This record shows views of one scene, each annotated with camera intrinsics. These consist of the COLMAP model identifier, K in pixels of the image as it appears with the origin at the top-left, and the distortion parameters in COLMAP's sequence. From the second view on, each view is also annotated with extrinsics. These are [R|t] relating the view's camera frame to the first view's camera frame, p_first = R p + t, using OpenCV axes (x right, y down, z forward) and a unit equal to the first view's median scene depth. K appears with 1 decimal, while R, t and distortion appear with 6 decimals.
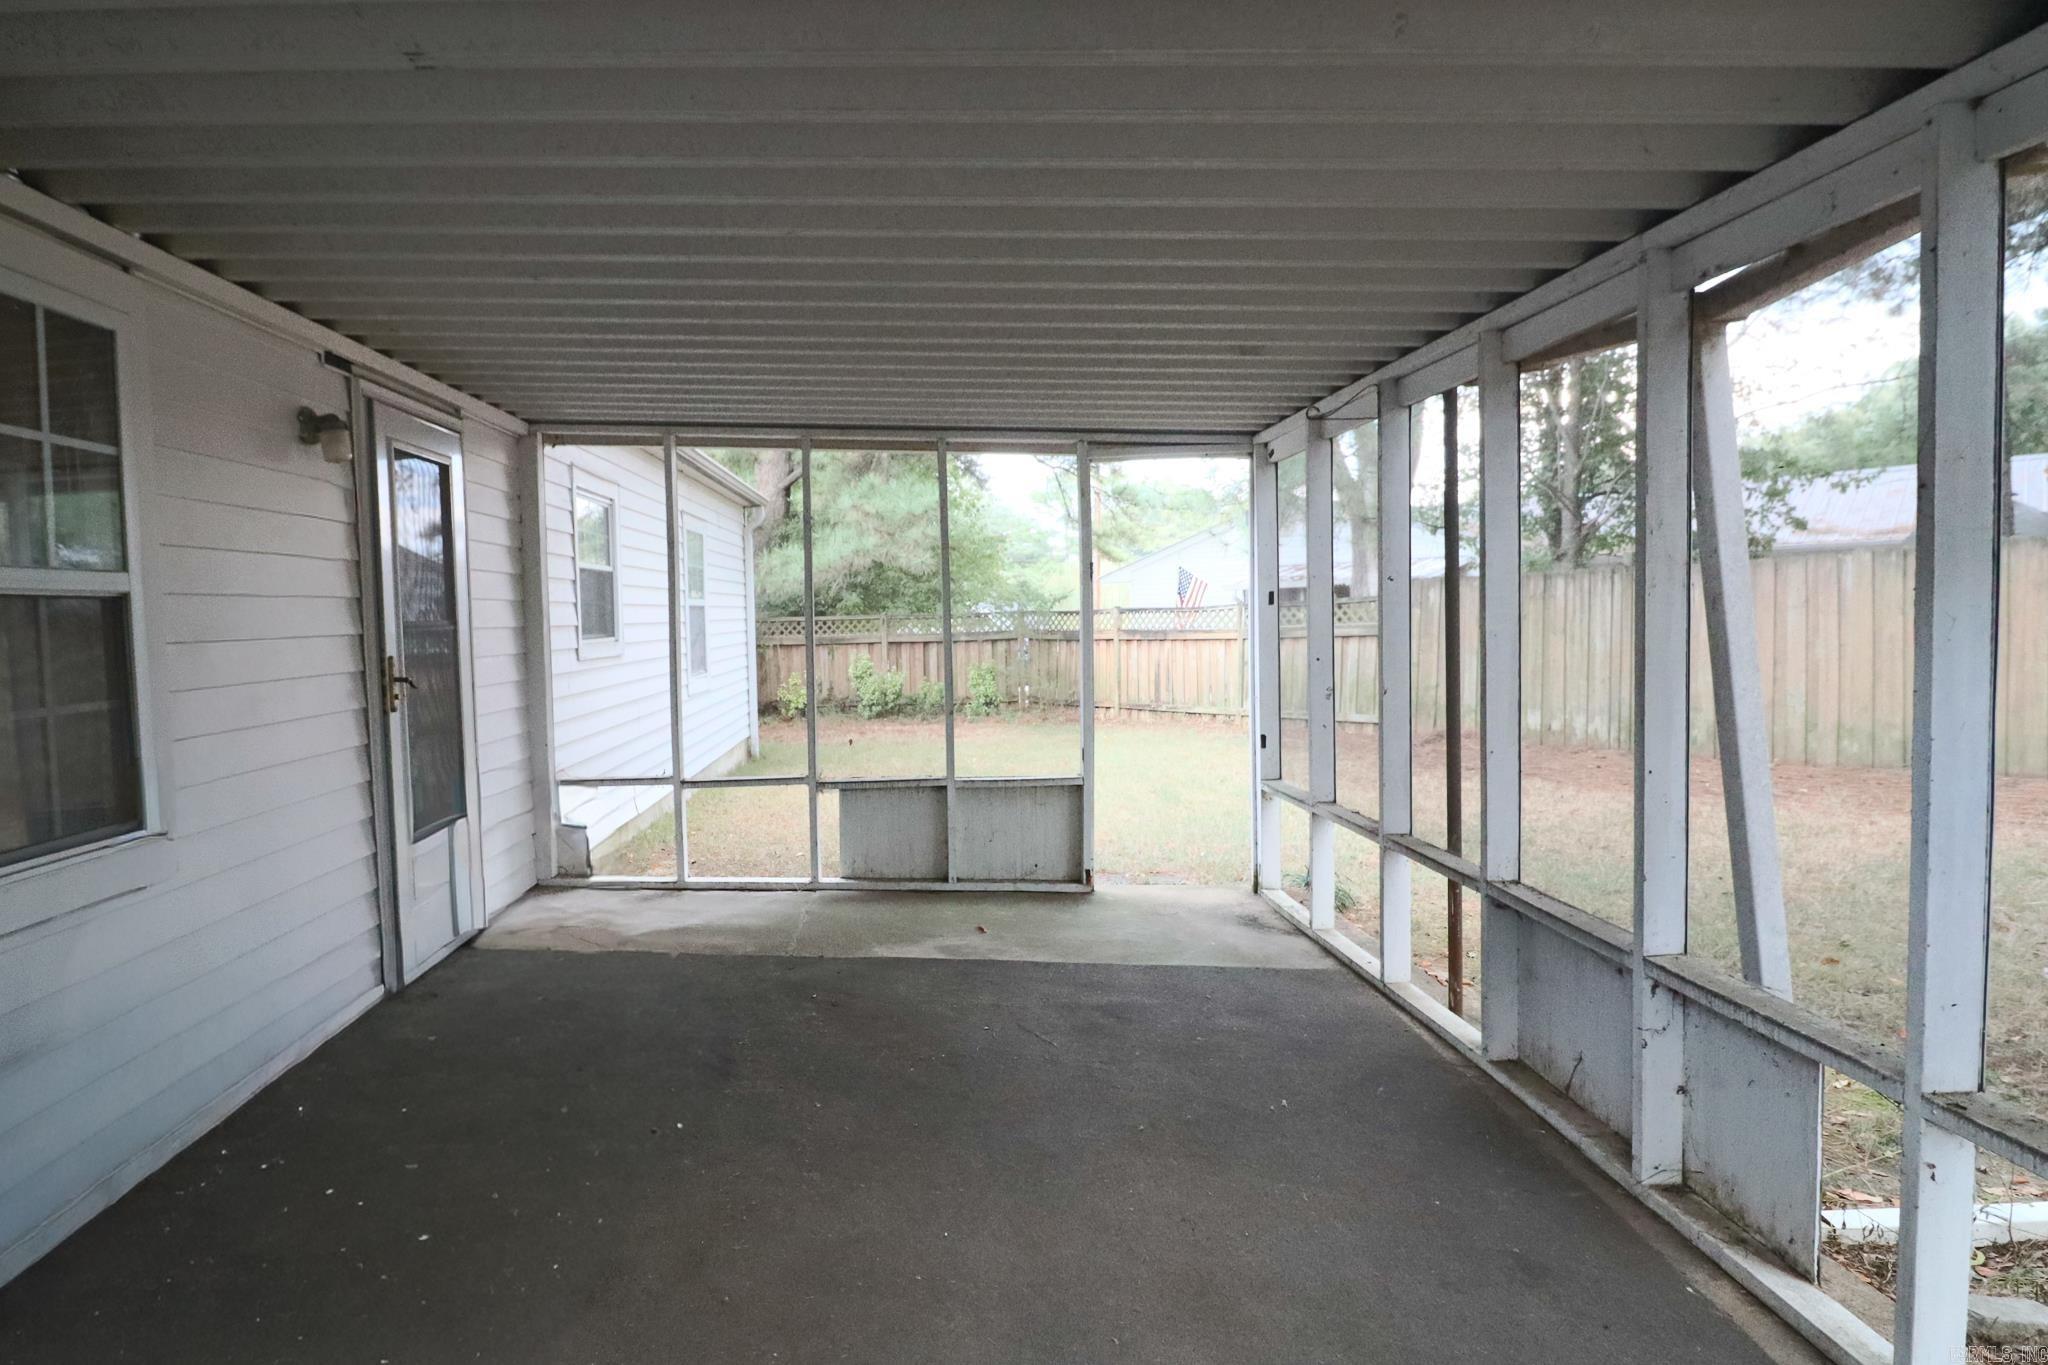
lens RADIAL K [[1104.8, 0, 945.9], [0, 1104.8, 647.9], [0, 0, 1]] dist [0.000313, -0.000861]
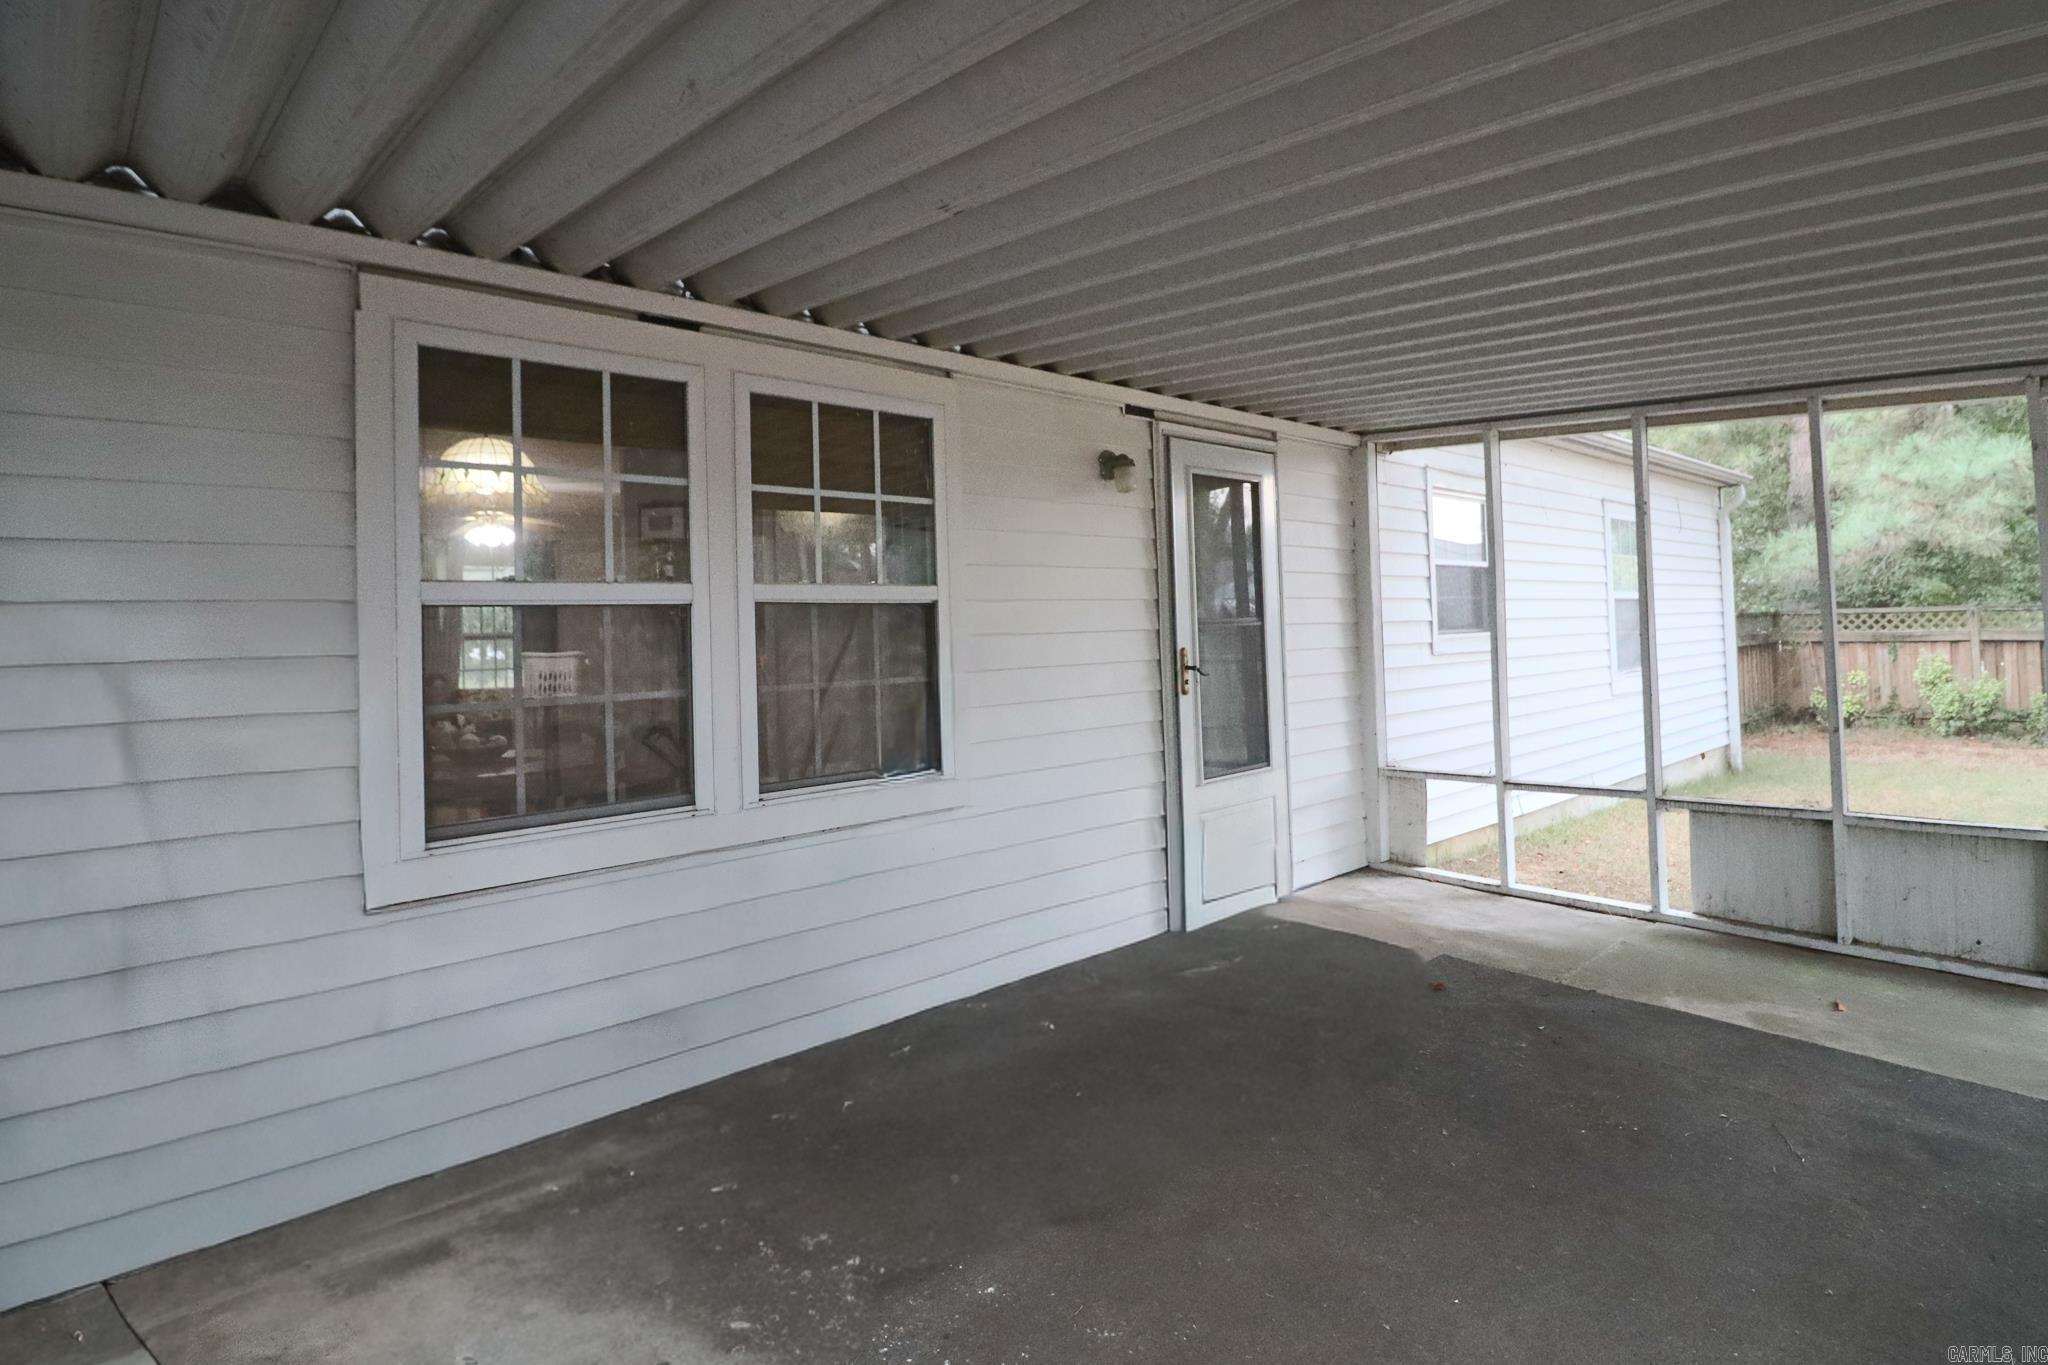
lens RADIAL K [[1096.6, 0, 1116.1], [0, 1096.6, 577.2], [0, 0, 1]] dist [0.001326, -0.017521]
pose [[0.736301, -0.023340, -0.676252, 0.167810], [-0.015557, 0.998557, -0.051403, -0.004466], [0.676476, 0.048369, 0.734875, 0.050631]]
